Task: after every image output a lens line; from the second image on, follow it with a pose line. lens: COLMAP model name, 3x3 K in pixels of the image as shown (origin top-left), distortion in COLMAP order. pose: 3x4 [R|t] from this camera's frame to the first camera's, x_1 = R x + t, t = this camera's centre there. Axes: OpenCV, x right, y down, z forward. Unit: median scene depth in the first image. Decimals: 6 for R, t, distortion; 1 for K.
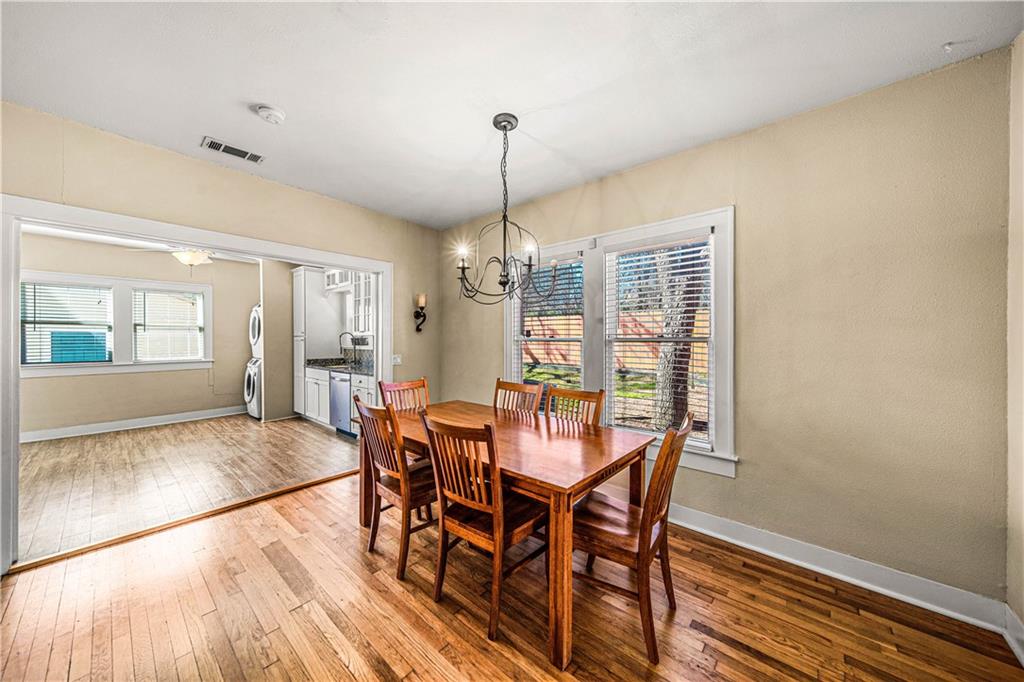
lens RADIAL K [[358.7, 0, 516.4], [0, 358.7, 342.4], [0, 0, 1]] dist [-0.000673, -0.001475]
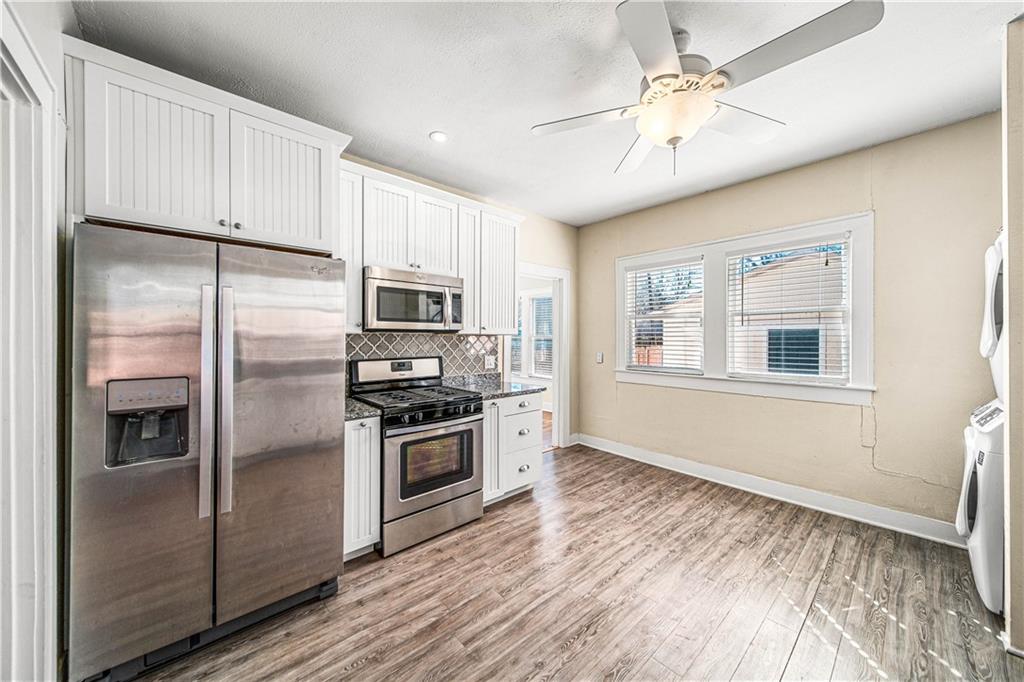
lens RADIAL K [[358.7, 0, 503.3], [0, 358.7, 337.8], [0, 0, 1]] dist [-0.000673, -0.001475]
pose [[-0.149784, 0.004019, -0.988711, -0.398309], [-0.007932, 0.999955, 0.005266, -0.009479], [0.988687, 0.008631, -0.149745, 0.686234]]
